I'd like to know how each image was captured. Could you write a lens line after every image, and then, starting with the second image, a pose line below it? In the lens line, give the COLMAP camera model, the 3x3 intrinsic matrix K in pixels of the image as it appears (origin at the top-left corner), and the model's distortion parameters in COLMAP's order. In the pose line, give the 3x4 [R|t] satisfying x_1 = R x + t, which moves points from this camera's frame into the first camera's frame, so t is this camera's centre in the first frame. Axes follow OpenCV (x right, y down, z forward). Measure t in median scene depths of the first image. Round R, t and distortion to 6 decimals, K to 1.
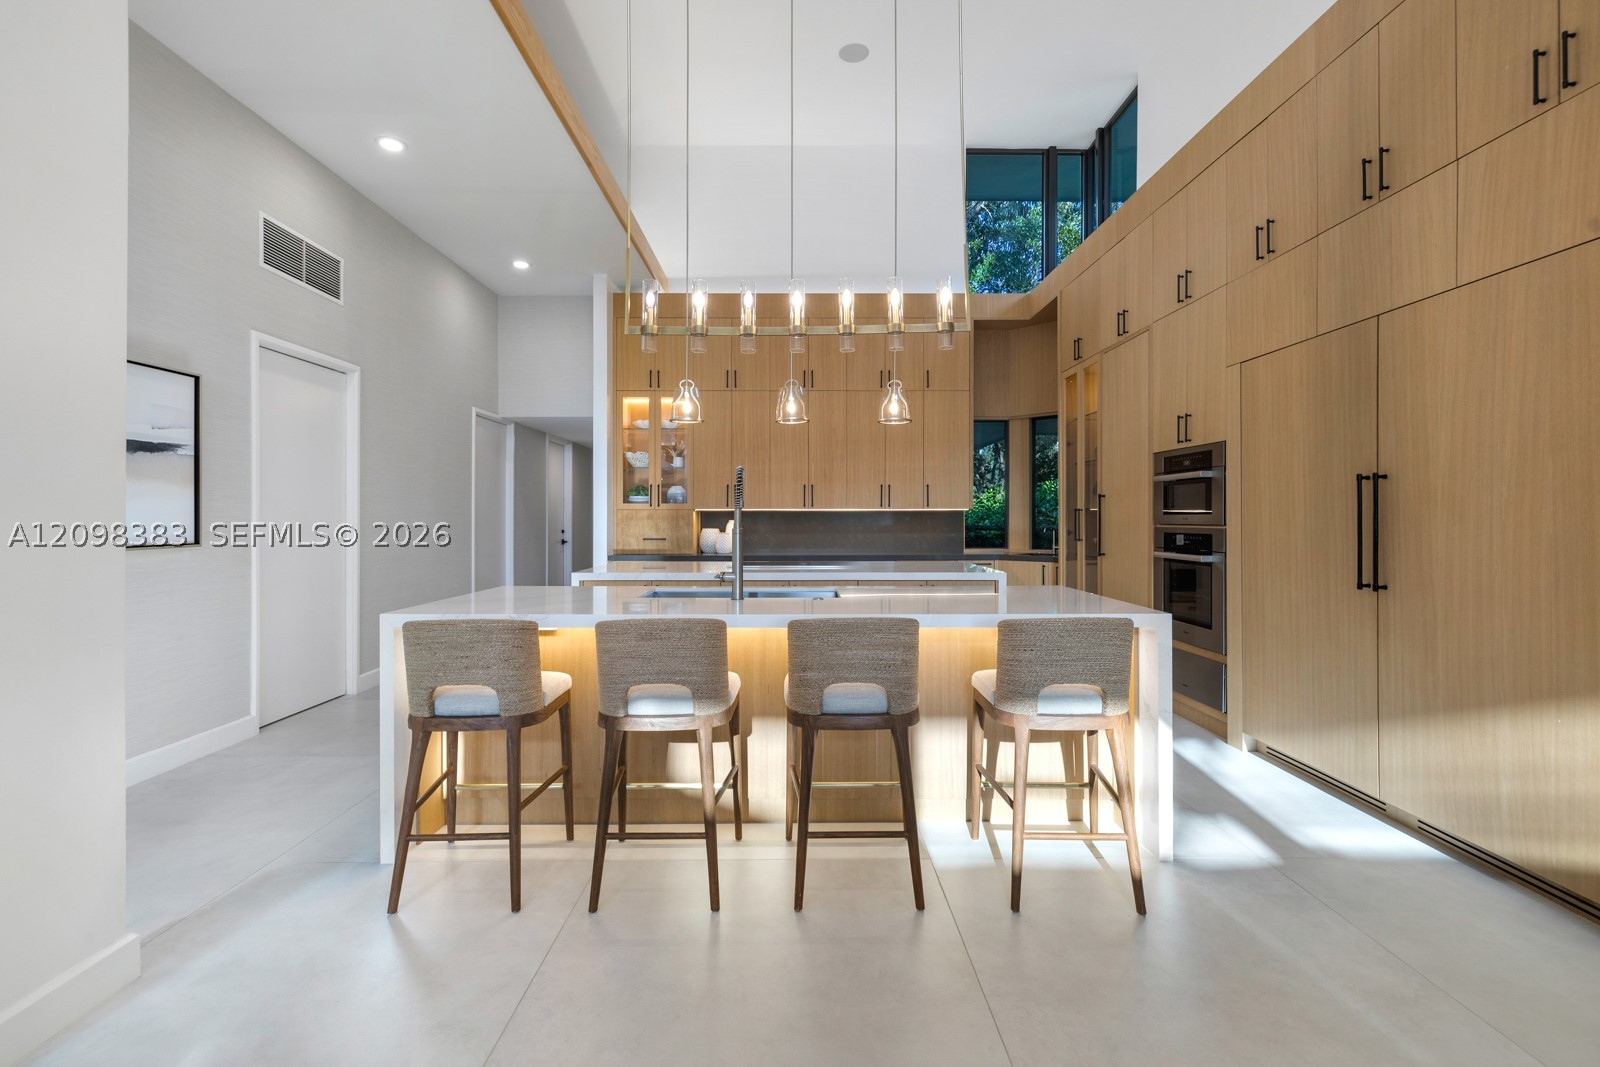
lens RADIAL K [[692.1, 0, 800.0], [0, 692.1, 533.5], [0, 0, 1]] dist [0.000634, -0.000615]
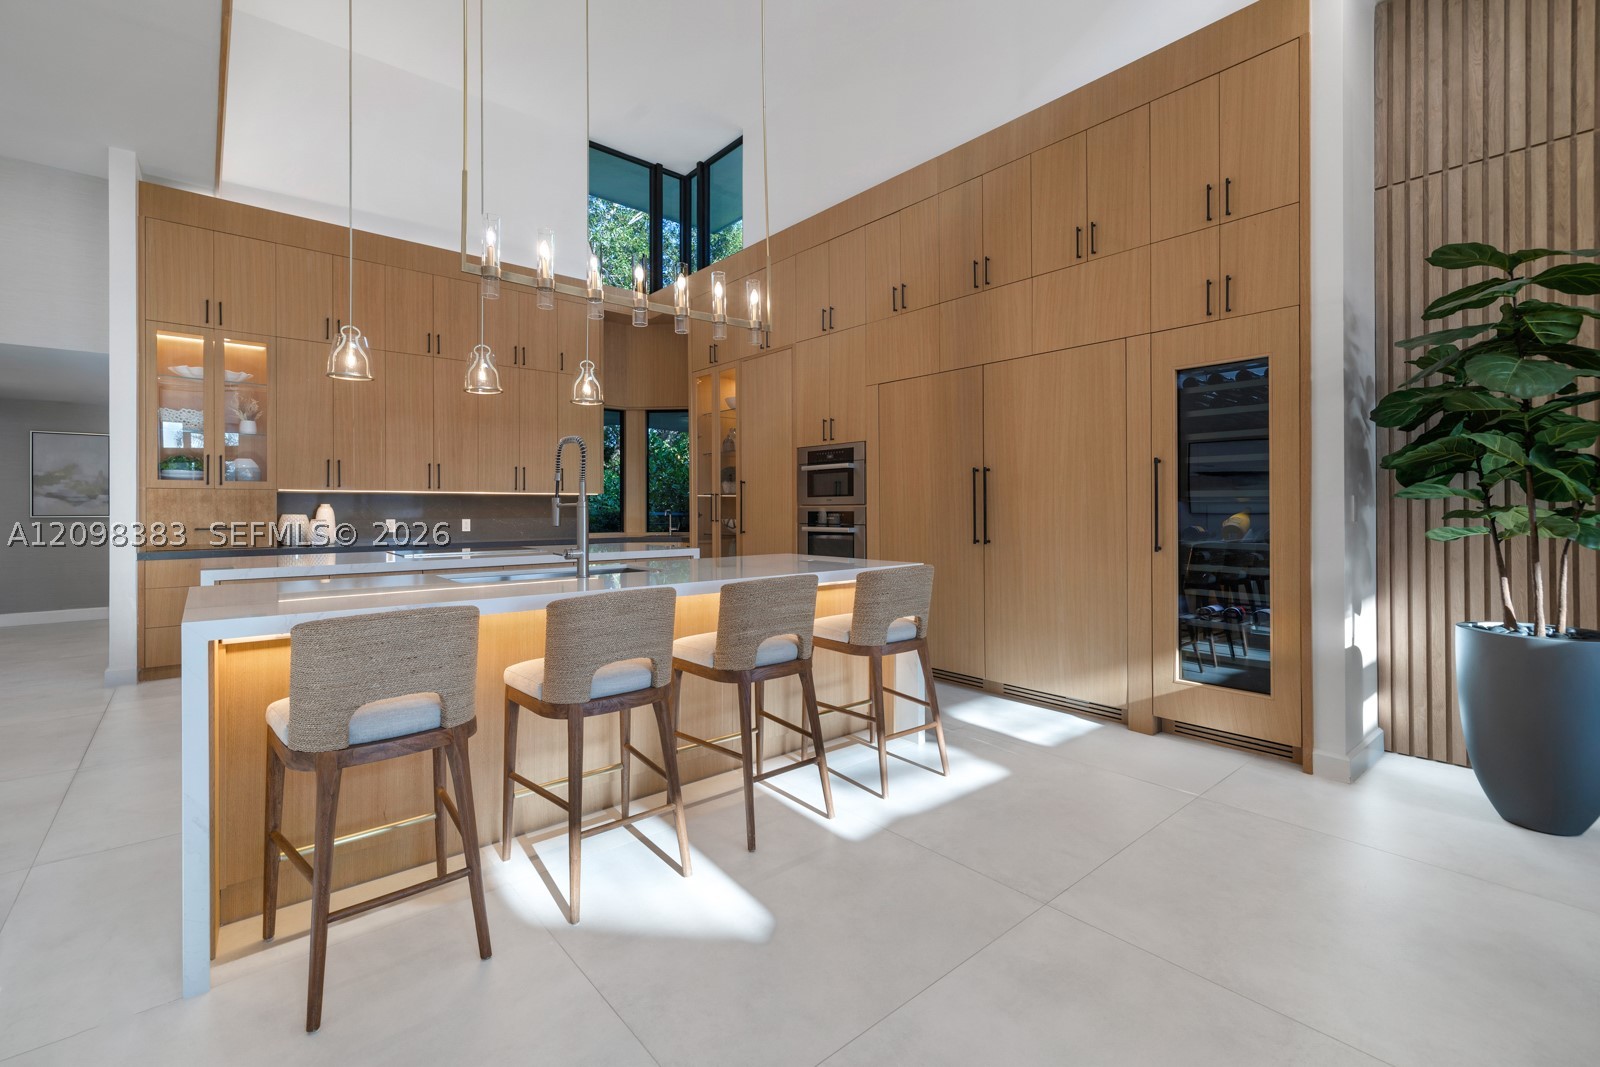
lens RADIAL K [[681.5, 0, 801.2], [0, 681.5, 516.5], [0, 0, 1]] dist [-0.000325, -0.000486]
pose [[0.774130, -0.010096, 0.632947, -0.261877], [0.017000, 0.999844, -0.004844, 0.012974], [-0.632799, 0.014511, 0.774180, 0.054167]]
